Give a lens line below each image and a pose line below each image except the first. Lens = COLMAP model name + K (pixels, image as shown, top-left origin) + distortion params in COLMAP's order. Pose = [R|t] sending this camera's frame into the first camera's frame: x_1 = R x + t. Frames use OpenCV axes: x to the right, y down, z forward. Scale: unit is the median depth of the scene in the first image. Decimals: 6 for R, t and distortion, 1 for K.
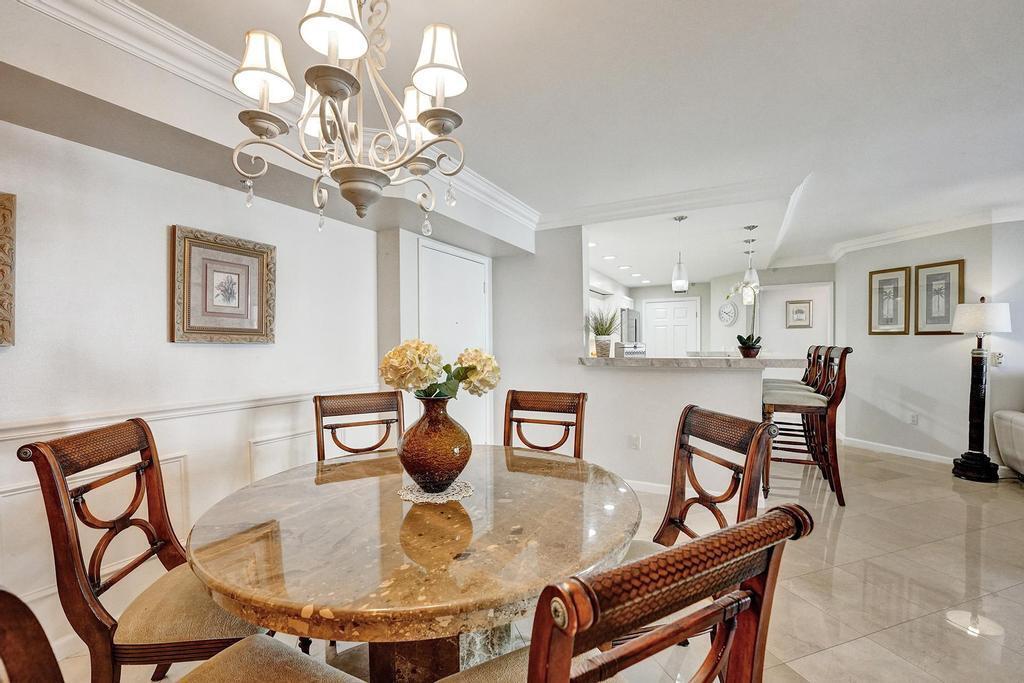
lens RADIAL K [[433.7, 0, 517.0], [0, 433.7, 349.1], [0, 0, 1]] dist [-0.020834, 0.000226]
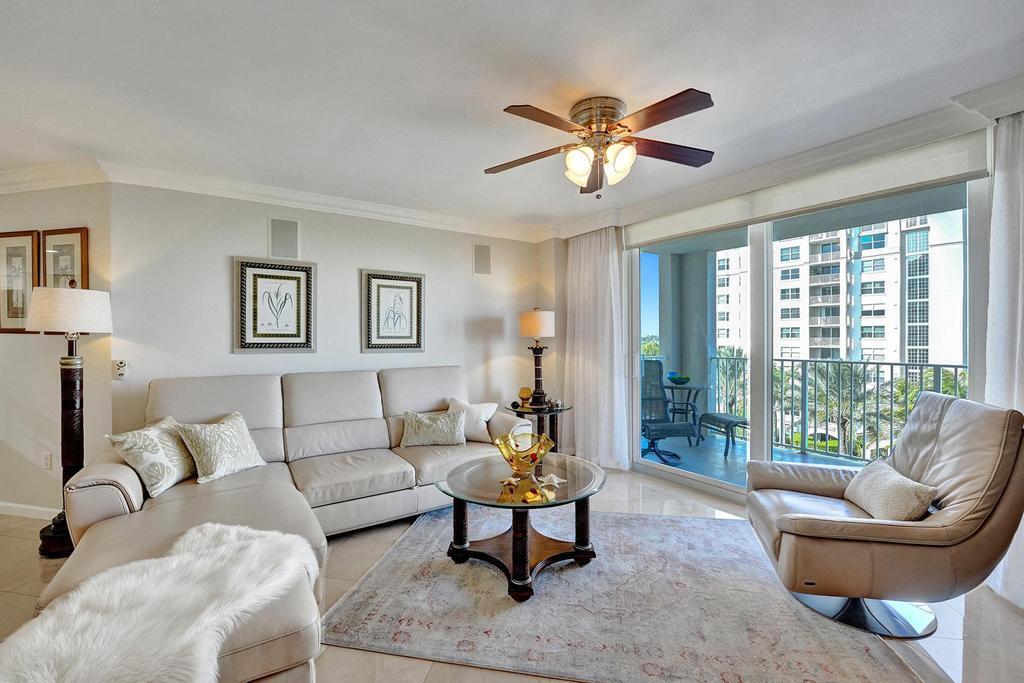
lens RADIAL K [[428.0, 0, 509.7], [0, 428.0, 343.1], [0, 0, 1]] dist [-0.023712, 0.000218]
pose [[0.469286, -0.004448, 0.883035, 0.832363], [0.010379, 0.999946, -0.000479, -0.014164], [-0.882985, 0.009389, 0.469307, 0.065341]]
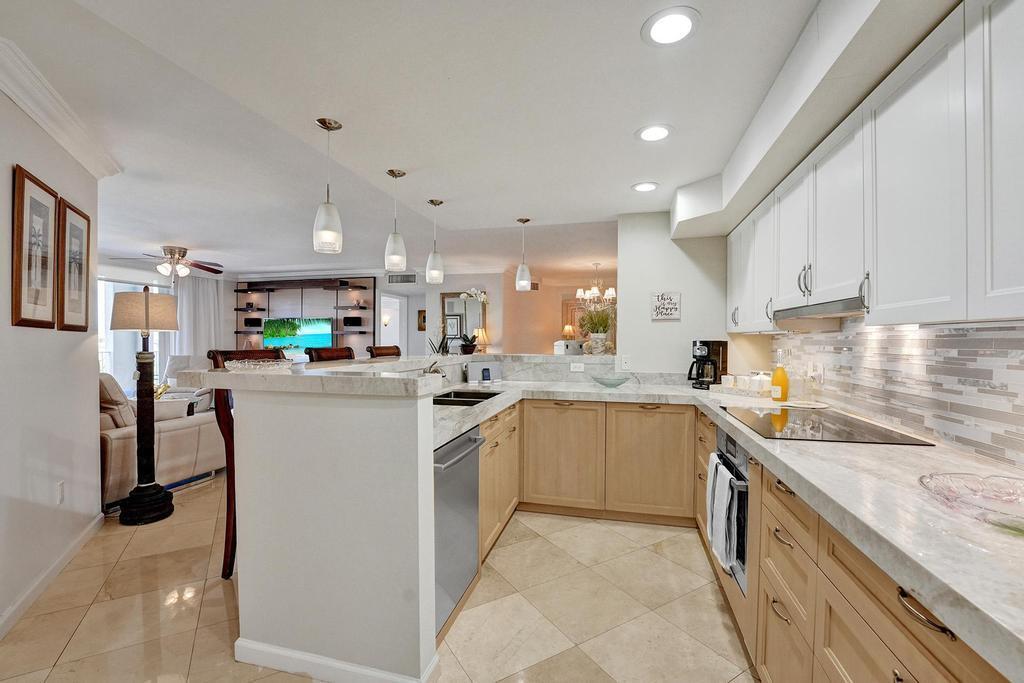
lens RADIAL K [[432.5, 0, 514.1], [0, 432.5, 338.7], [0, 0, 1]] dist [-0.024447, -0.000050]
pose [[-0.970868, 0.004570, -0.239572, 0.617832], [0.001571, 0.999918, 0.012706, -0.033763], [0.239610, 0.011960, -0.970795, 1.921713]]
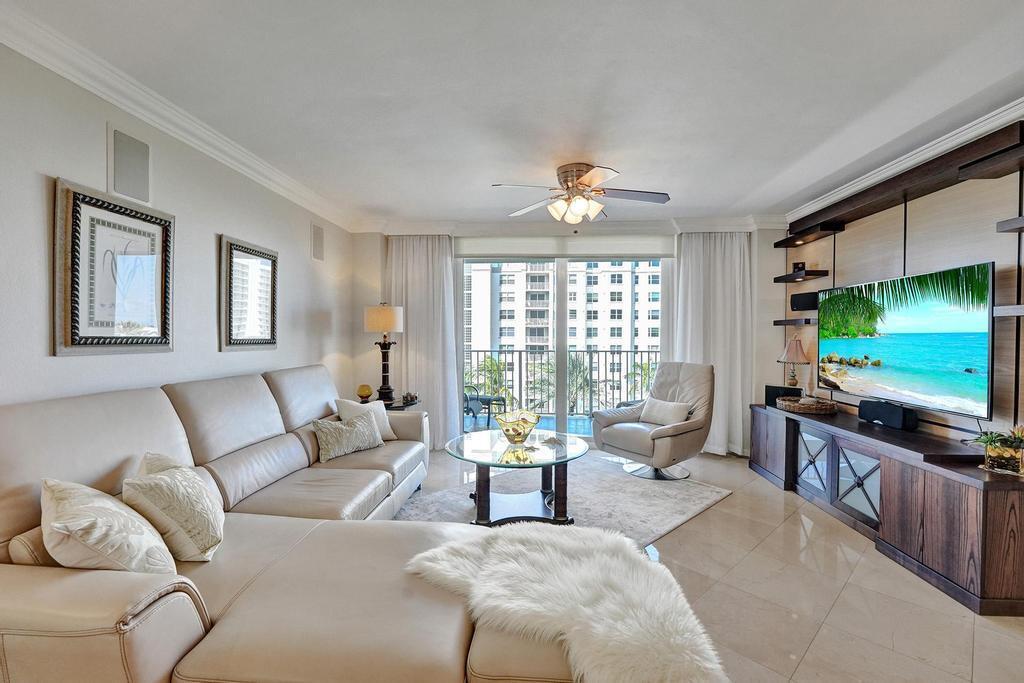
lens RADIAL K [[435.1, 0, 514.1], [0, 435.1, 343.1], [0, 0, 1]] dist [-0.026292, -0.000048]
pose [[-0.411272, -0.007836, 0.911479, 0.696662], [0.013156, 0.999808, 0.014532, -0.013395], [-0.911418, 0.017968, -0.411090, 0.674638]]
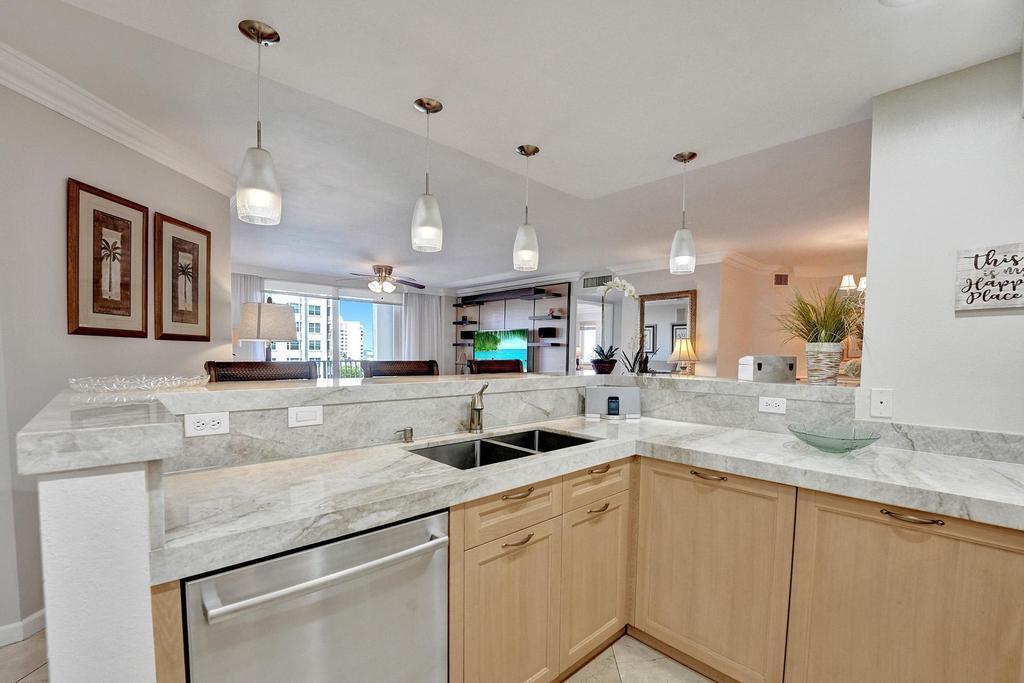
lens RADIAL K [[439.5, 0, 520.7], [0, 439.5, 369.8], [0, 0, 1]] dist [-0.025400, 0.000007]
pose [[-0.946060, -0.017321, 0.323528, 0.373288], [-0.000701, 0.998677, 0.051418, -0.027364], [-0.323991, 0.048418, -0.944820, 1.623116]]
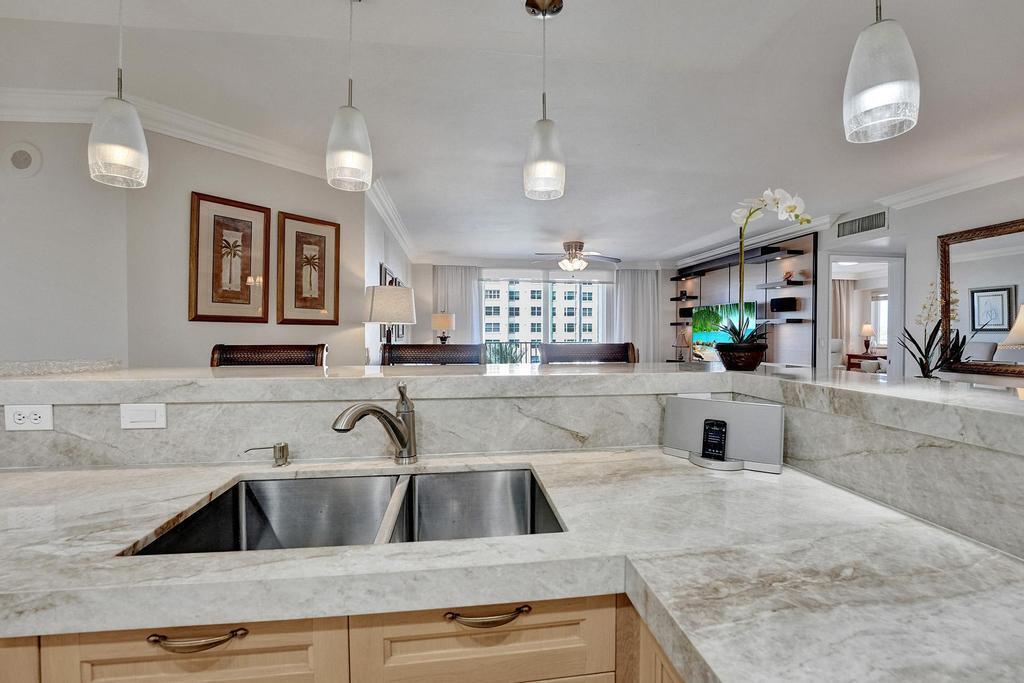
lens RADIAL K [[426.9, 0, 516.5], [0, 426.9, 333.0], [0, 0, 1]] dist [-0.025704, 0.000316]
pose [[-0.581373, 0.005016, 0.813622, 0.288472], [0.015818, 0.999862, 0.005139, -0.021474], [-0.813483, 0.015858, -0.581372, 1.271607]]
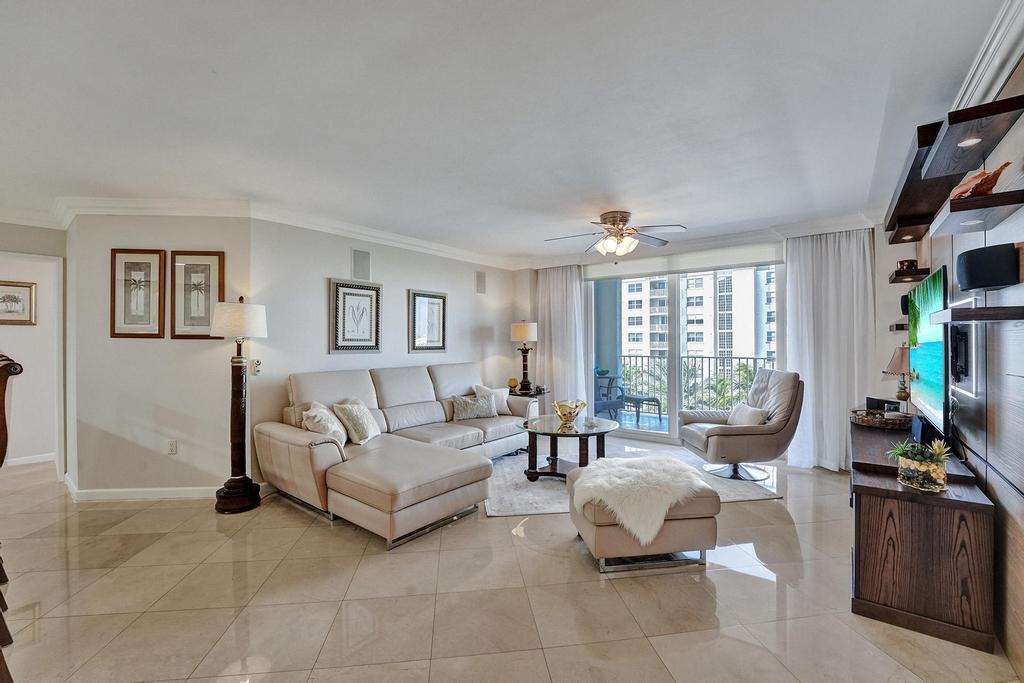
lens RADIAL K [[427.7, 0, 512.5], [0, 427.7, 343.4], [0, 0, 1]] dist [-0.023304, 0.000379]
pose [[0.174656, 0.003436, 0.984624, 0.336999], [0.014896, 0.999870, -0.006132, -0.013036], [-0.984517, 0.015738, 0.174582, 0.296938]]
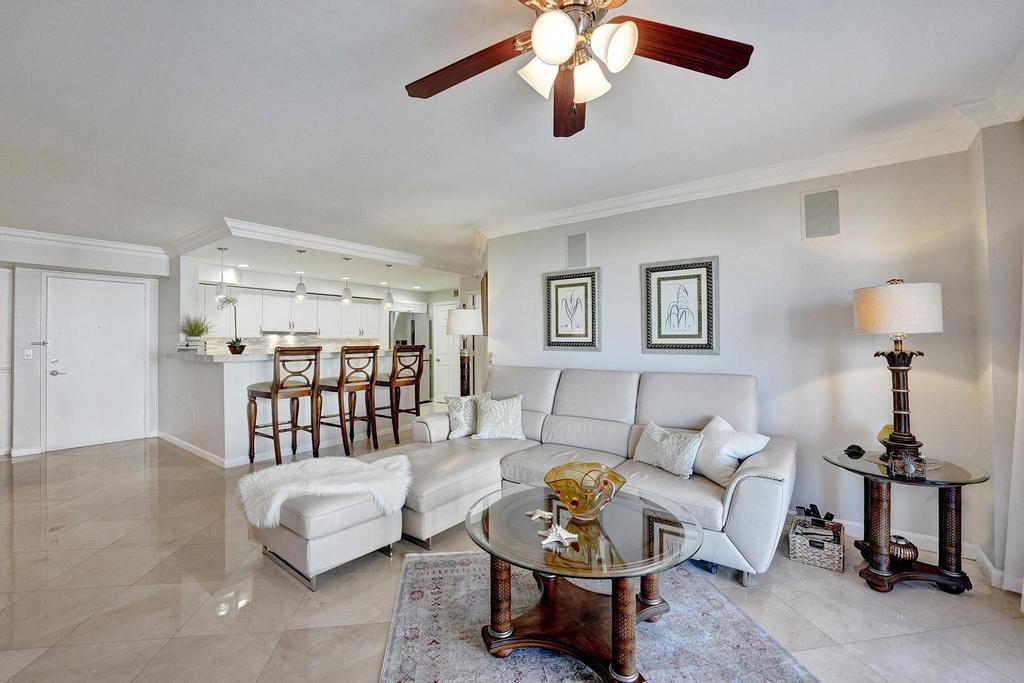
lens RADIAL K [[432.5, 0, 514.1], [0, 432.5, 338.7], [0, 0, 1]] dist [-0.024447, -0.000050]
pose [[0.987161, 0.004408, -0.159670, 1.411615], [-0.007548, 0.999790, -0.019065, -0.007234], [0.159552, 0.020025, 0.986986, -0.139015]]
